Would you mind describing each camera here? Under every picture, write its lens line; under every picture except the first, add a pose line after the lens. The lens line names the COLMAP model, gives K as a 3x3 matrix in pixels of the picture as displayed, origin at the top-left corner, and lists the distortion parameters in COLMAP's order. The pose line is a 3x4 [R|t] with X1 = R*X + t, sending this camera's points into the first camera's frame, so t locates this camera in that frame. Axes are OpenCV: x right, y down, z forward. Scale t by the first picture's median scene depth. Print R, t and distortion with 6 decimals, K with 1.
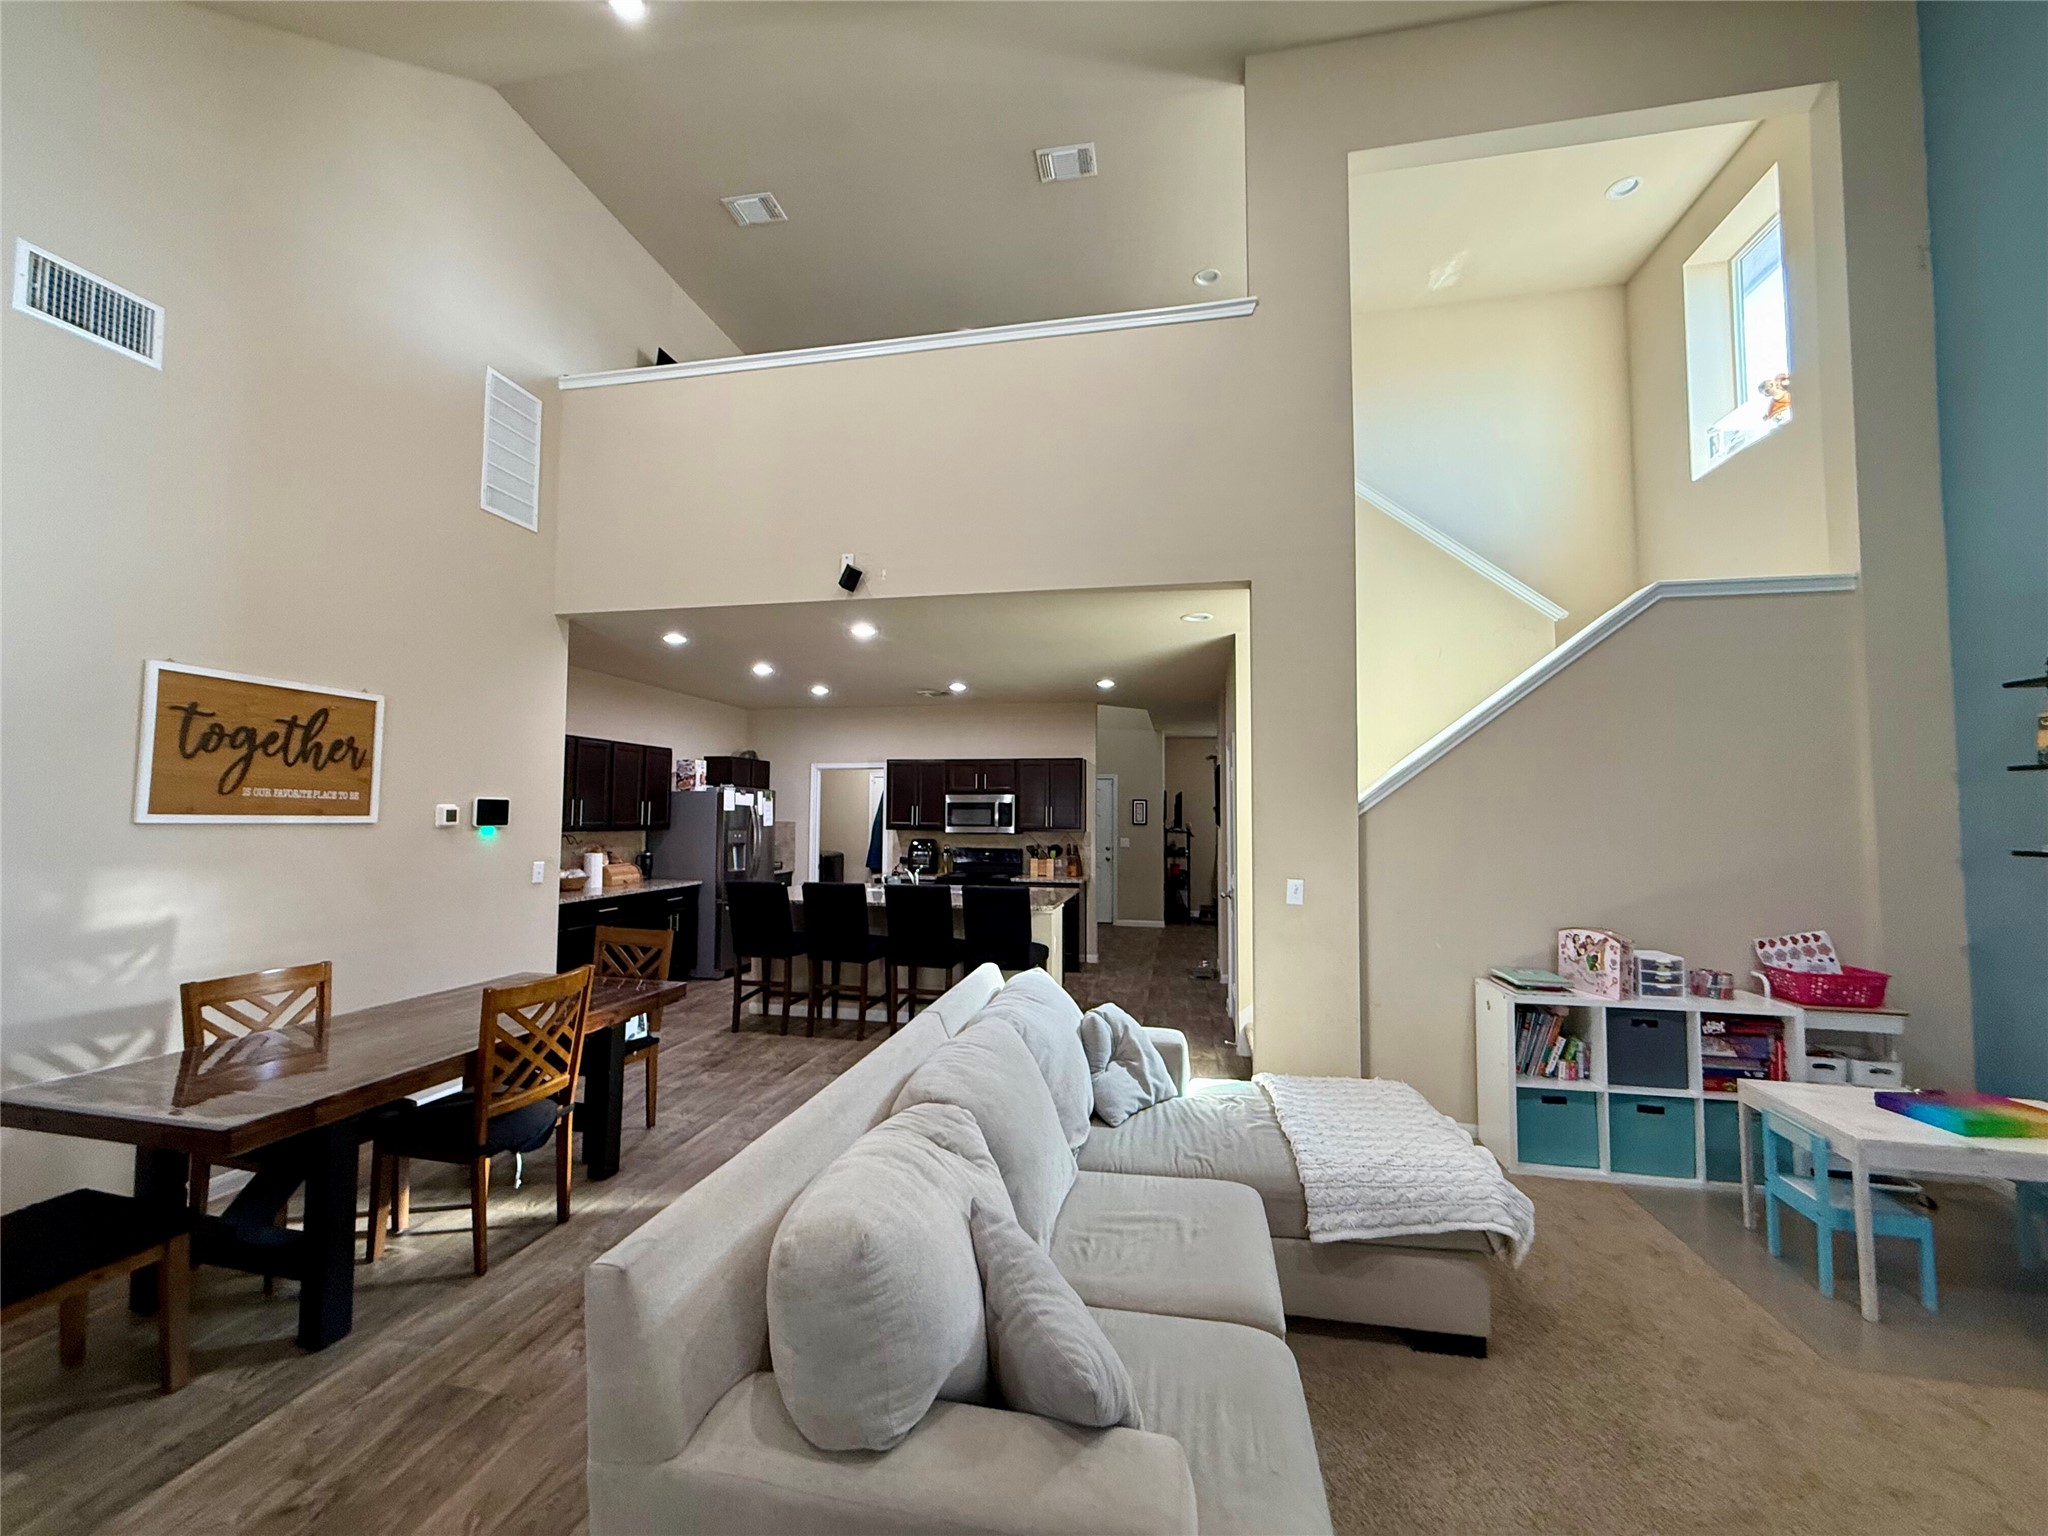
lens RADIAL K [[817.6, 0, 1017.5], [0, 817.6, 770.1], [0, 0, 1]] dist [-0.000750, 0.000766]
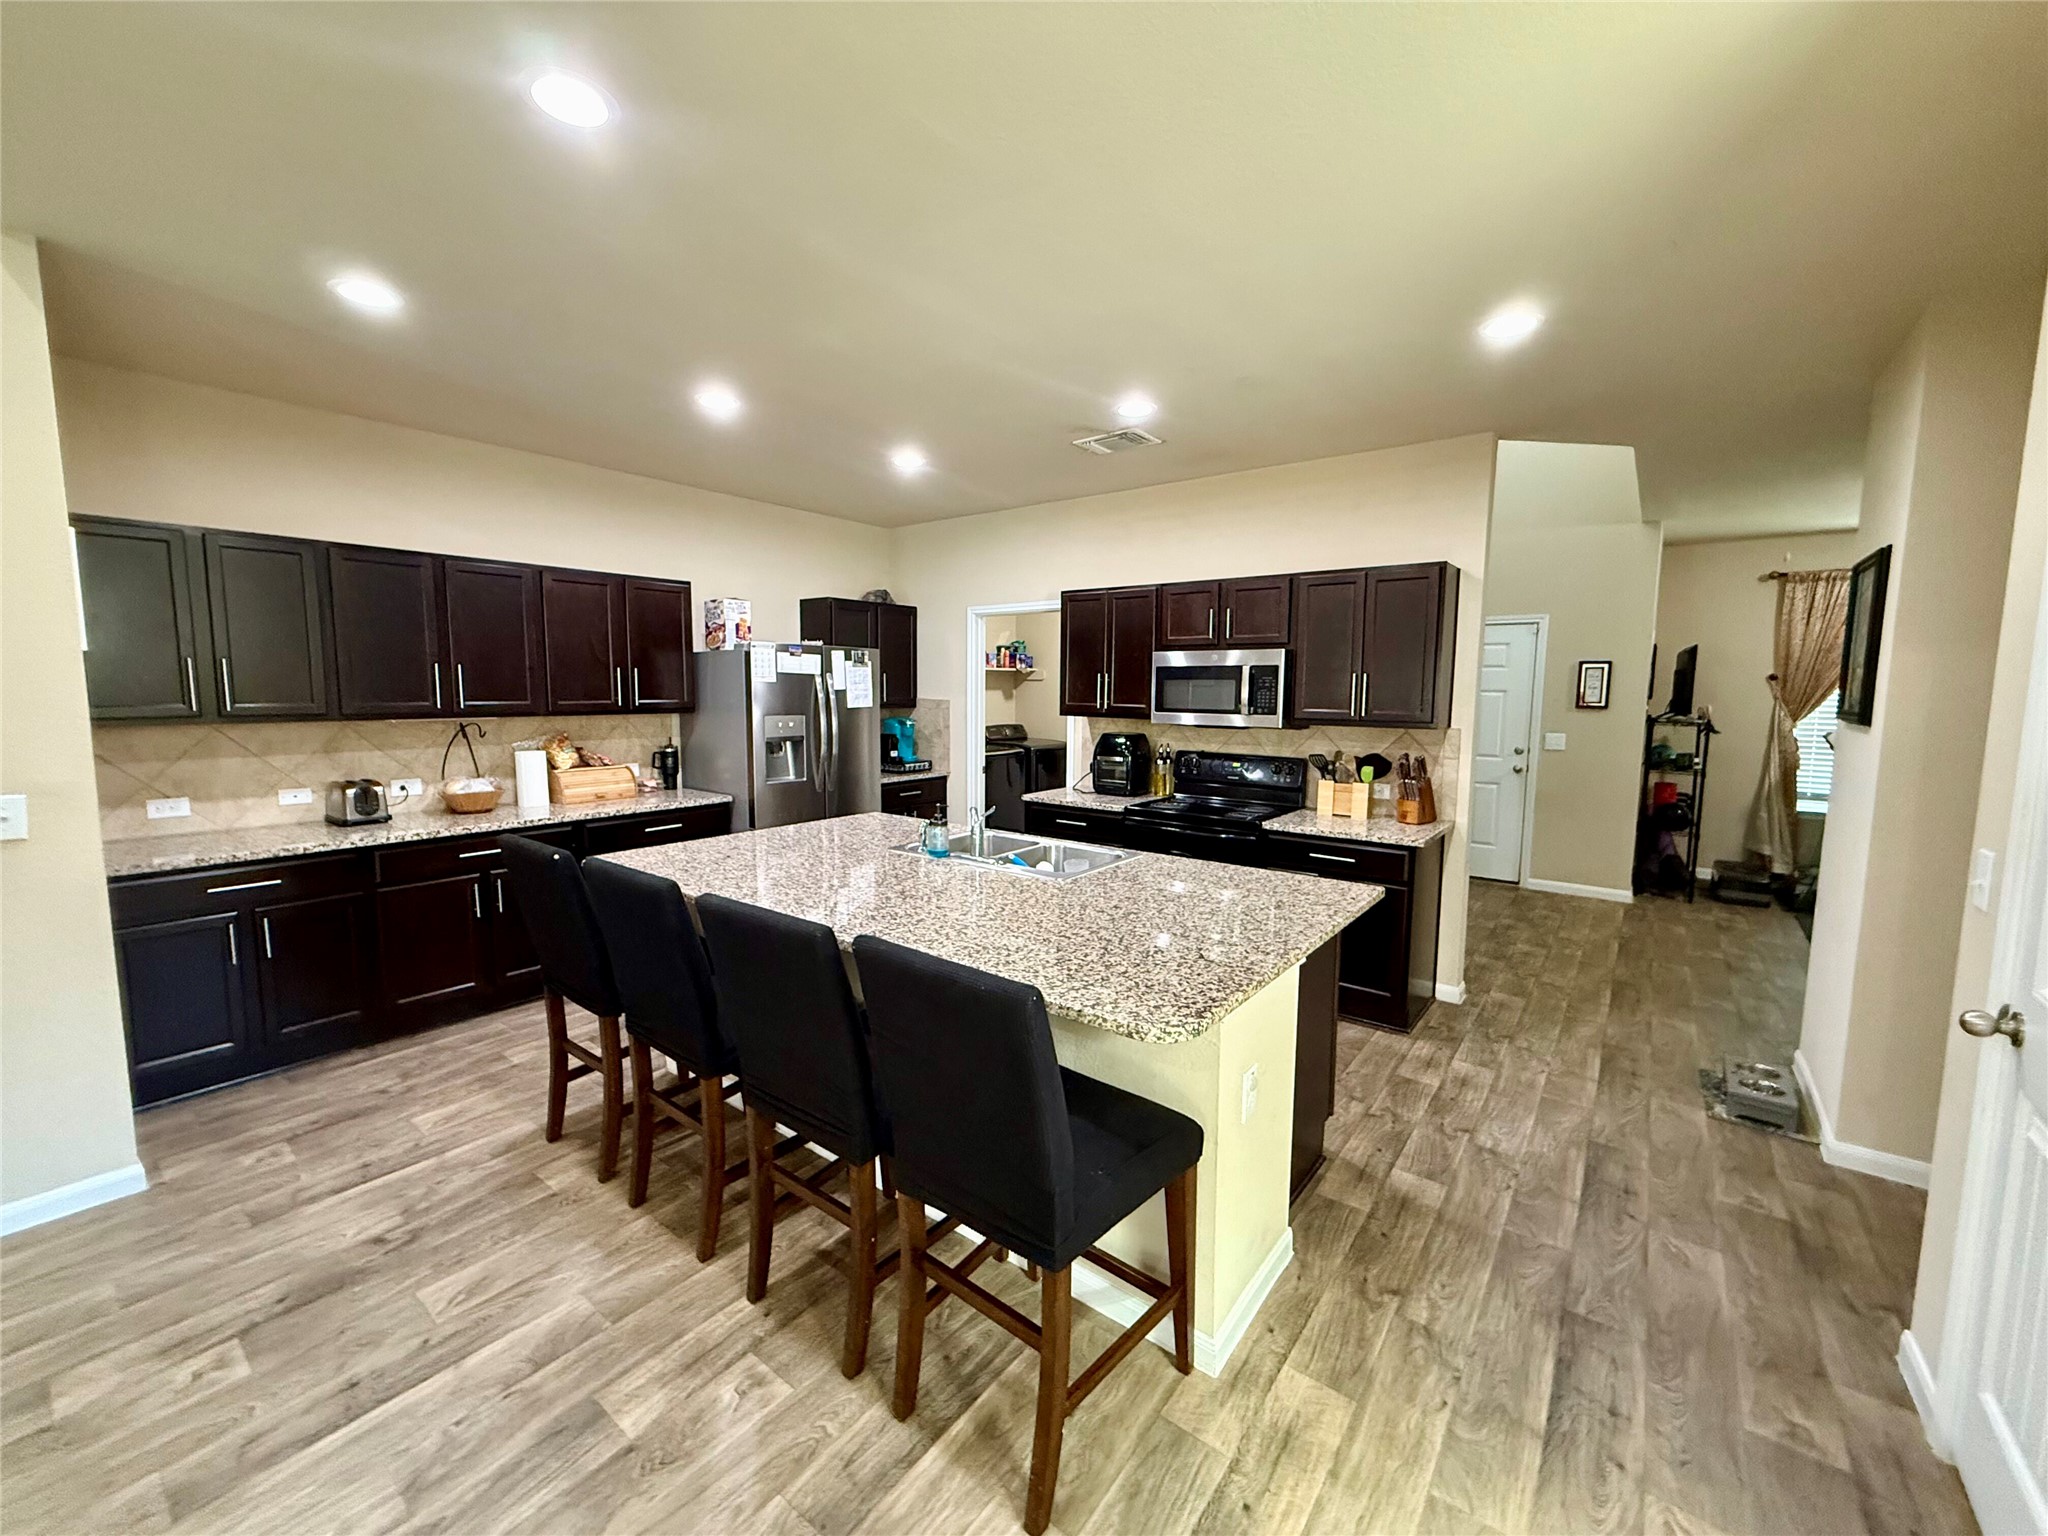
lens RADIAL K [[817.6, 0, 1017.5], [0, 817.6, 770.1], [0, 0, 1]] dist [-0.000750, 0.000766]
pose [[0.895390, 0.047199, -0.442774, 0.079942], [0.022777, 0.988210, 0.151402, 0.026399], [0.444700, -0.145649, 0.883758, 0.540048]]
